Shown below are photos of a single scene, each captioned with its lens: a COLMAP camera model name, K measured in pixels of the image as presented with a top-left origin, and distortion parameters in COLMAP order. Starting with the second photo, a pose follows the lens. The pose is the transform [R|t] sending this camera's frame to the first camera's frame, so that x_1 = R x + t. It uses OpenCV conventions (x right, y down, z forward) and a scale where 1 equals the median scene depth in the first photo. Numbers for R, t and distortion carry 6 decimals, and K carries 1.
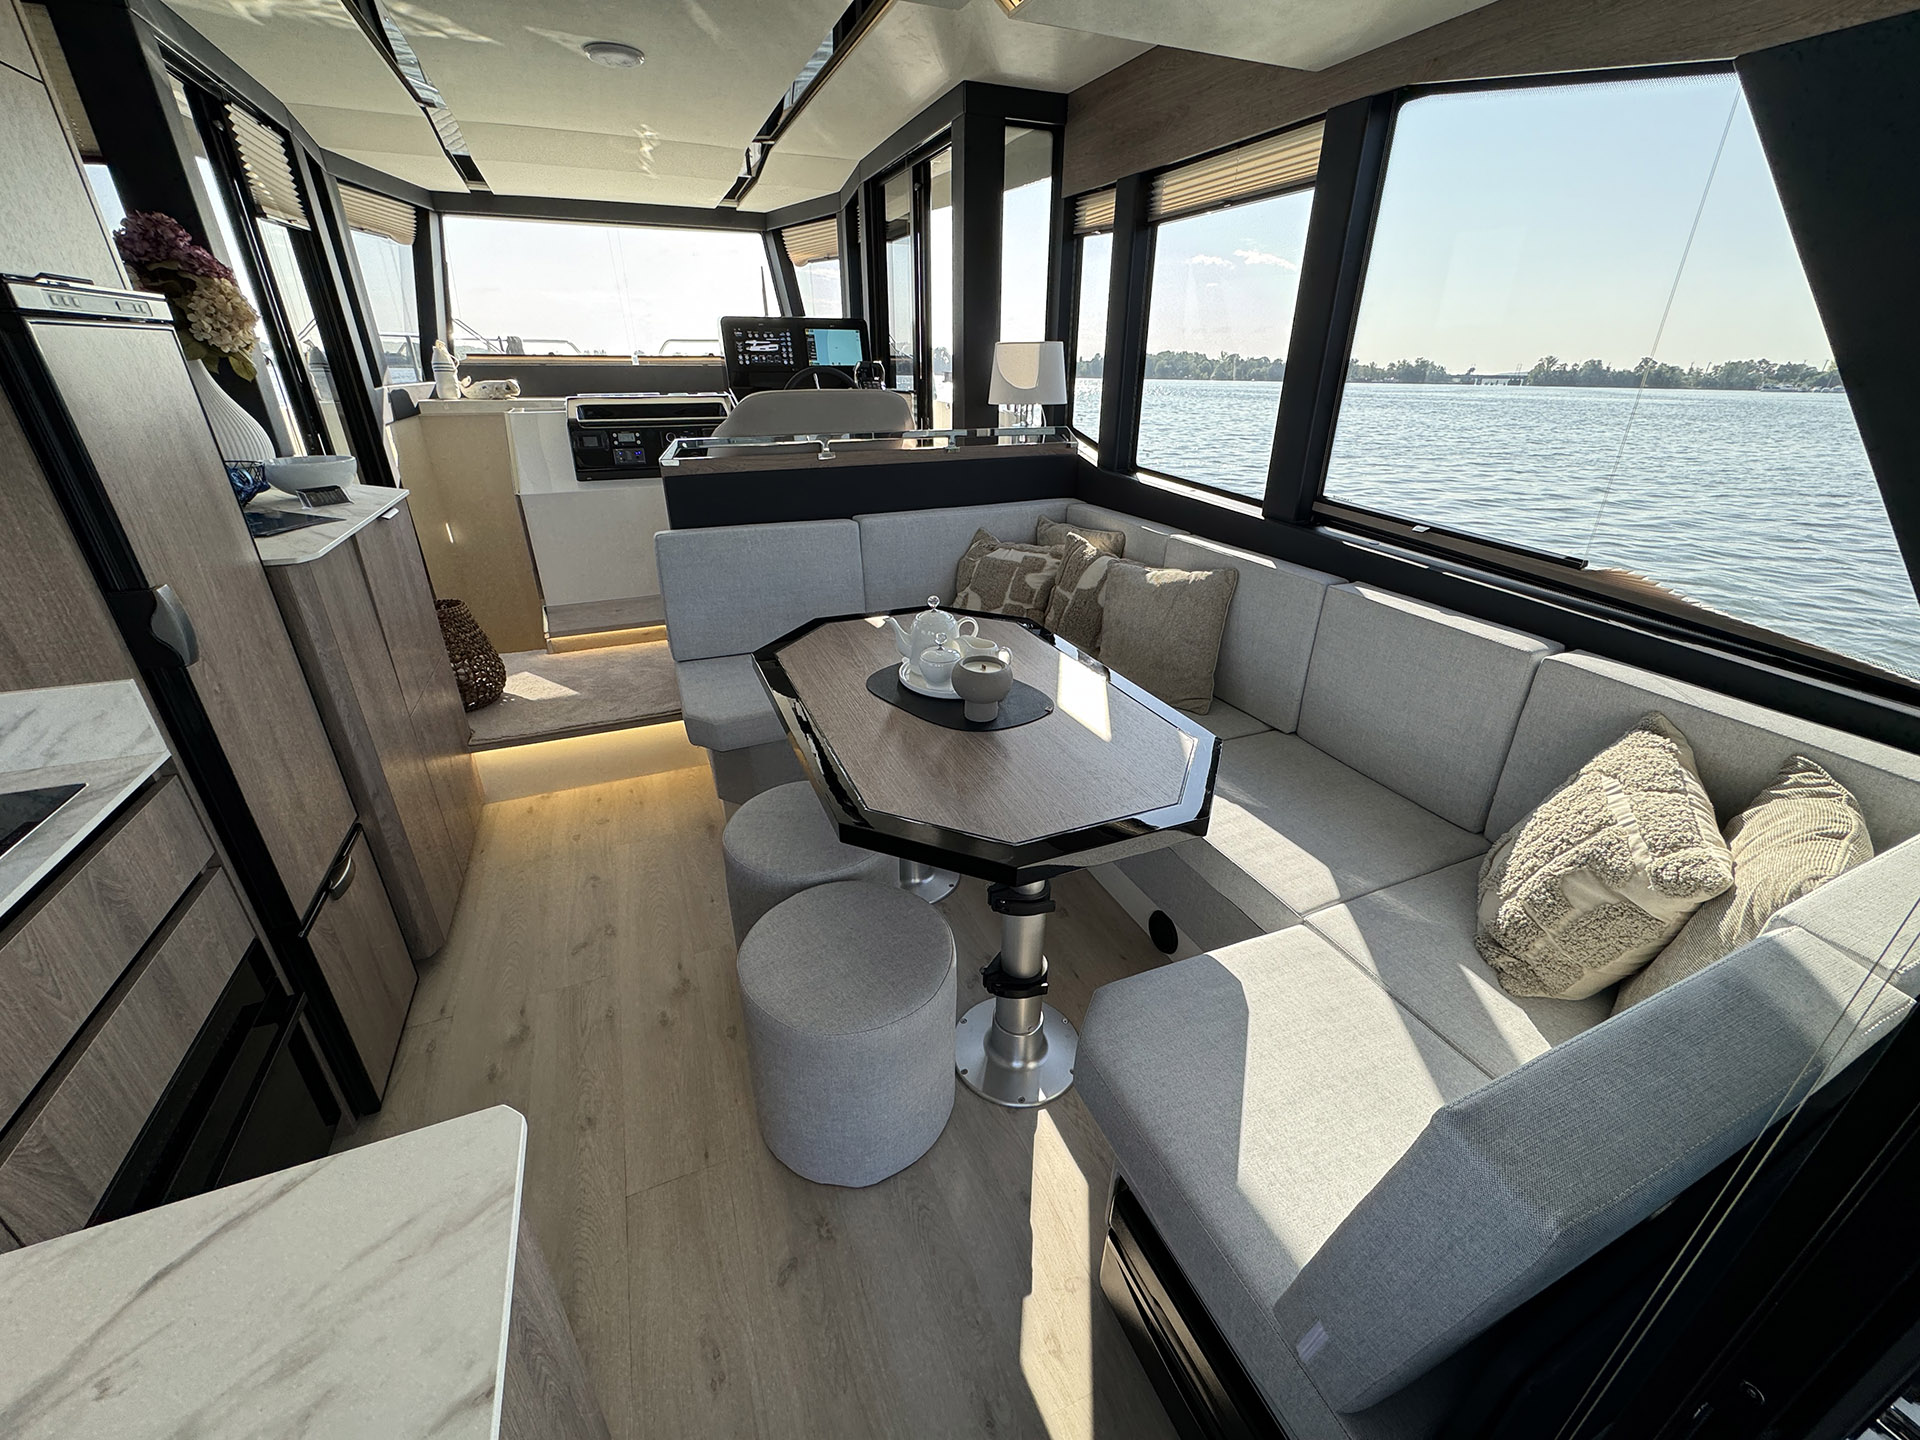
lens RADIAL K [[764.5, 0, 966.5], [0, 764.5, 718.0], [0, 0, 1]] dist [-0.004737, 0.000417]
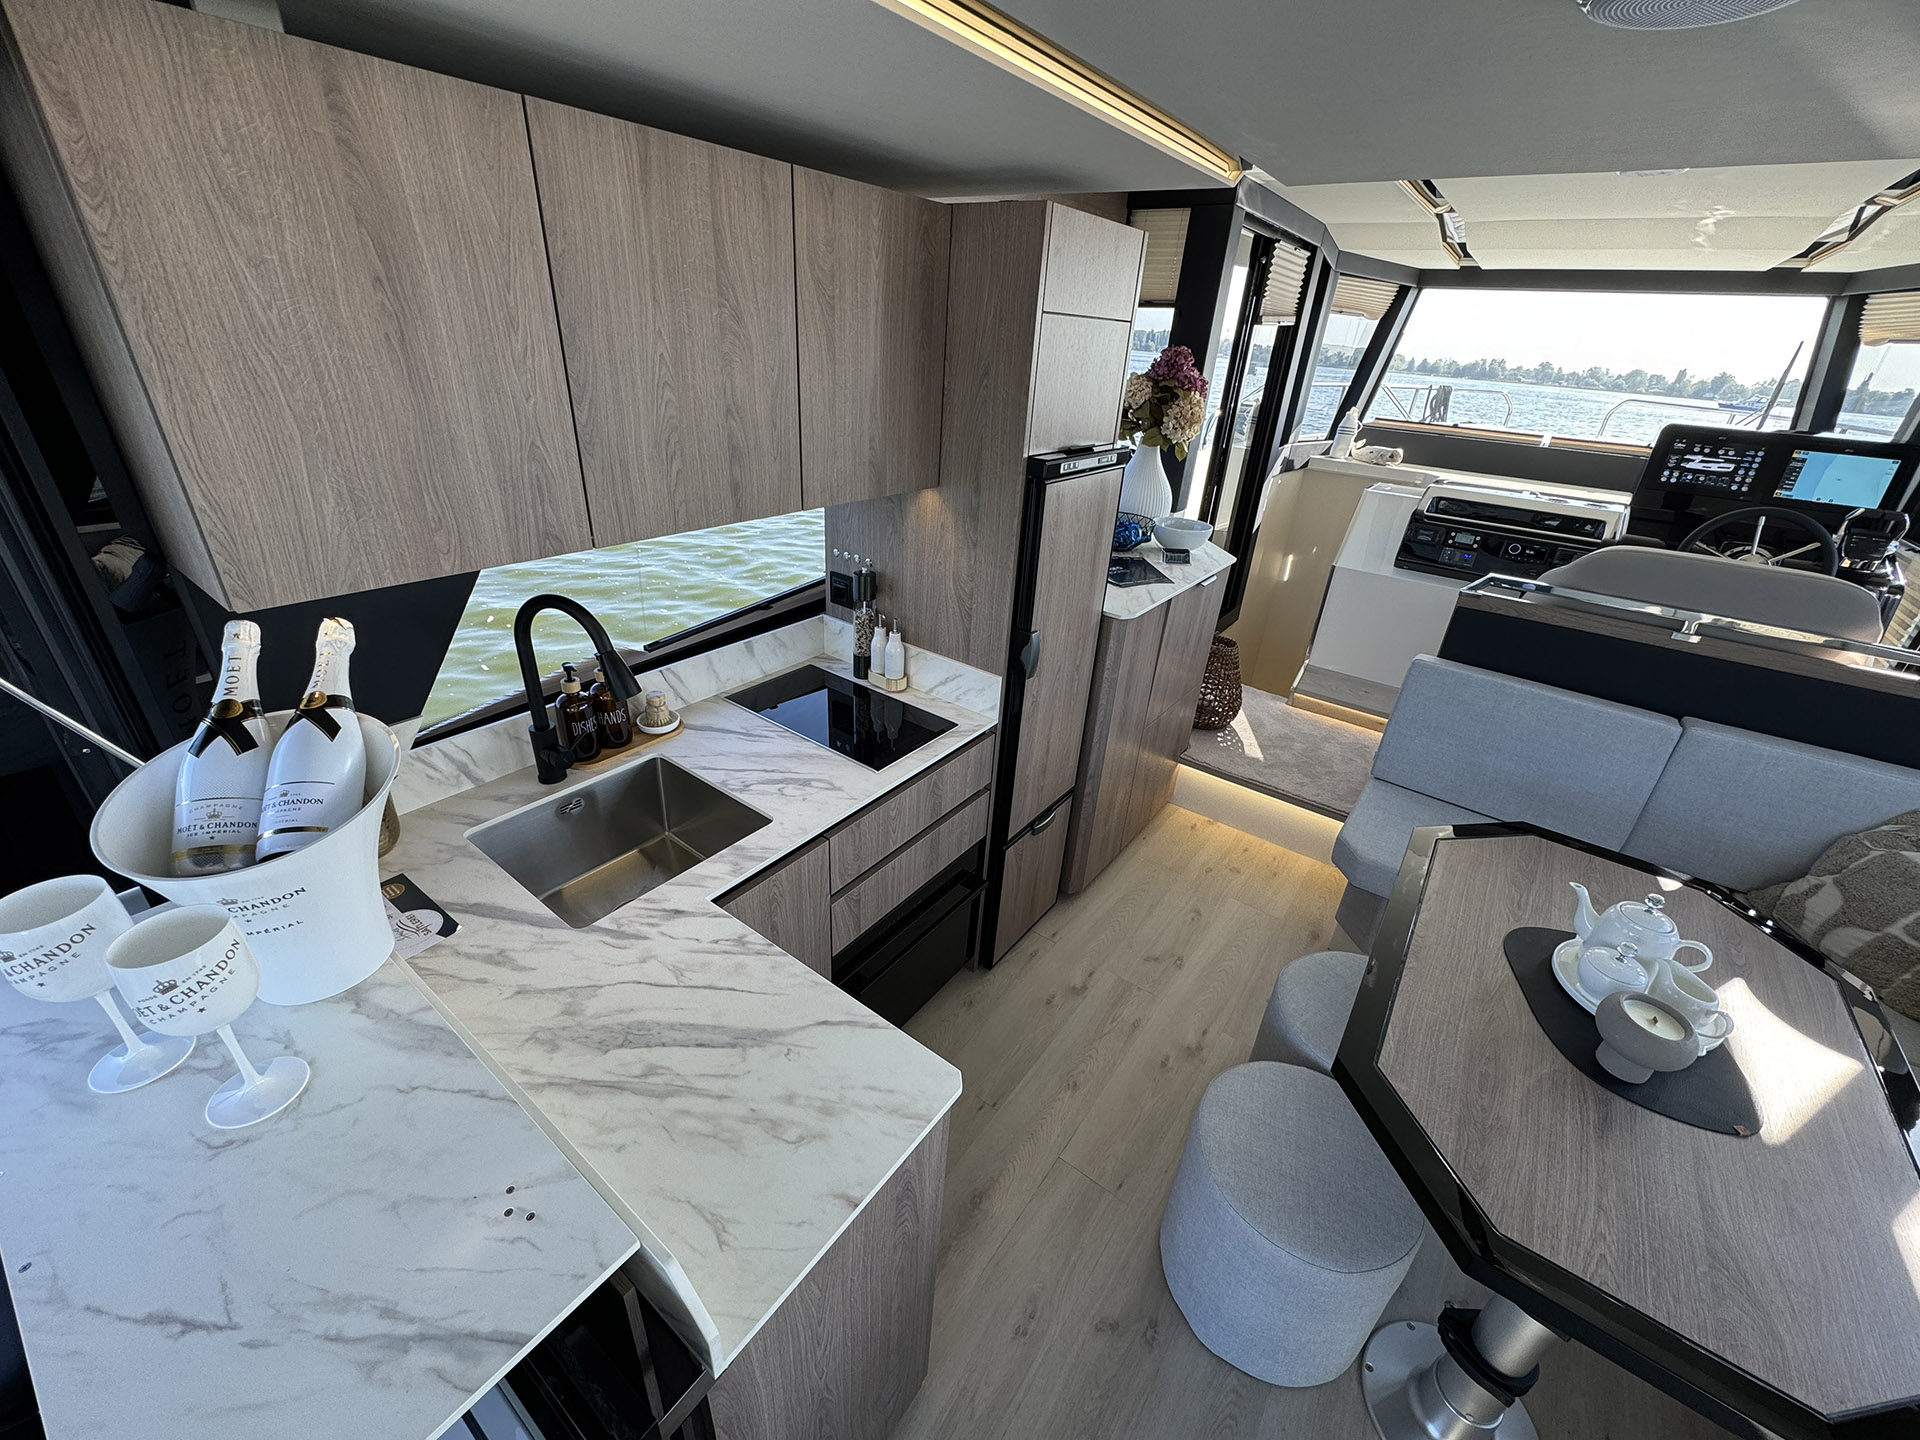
lens RADIAL K [[764.5, 0, 952.1], [0, 764.5, 719.6], [0, 0, 1]] dist [-0.004737, 0.000417]
pose [[0.497425, 0.413131, -0.762818, 0.071898], [-0.416658, 0.885036, 0.207625, -0.110229], [0.760897, 0.214557, 0.612373, -0.040016]]
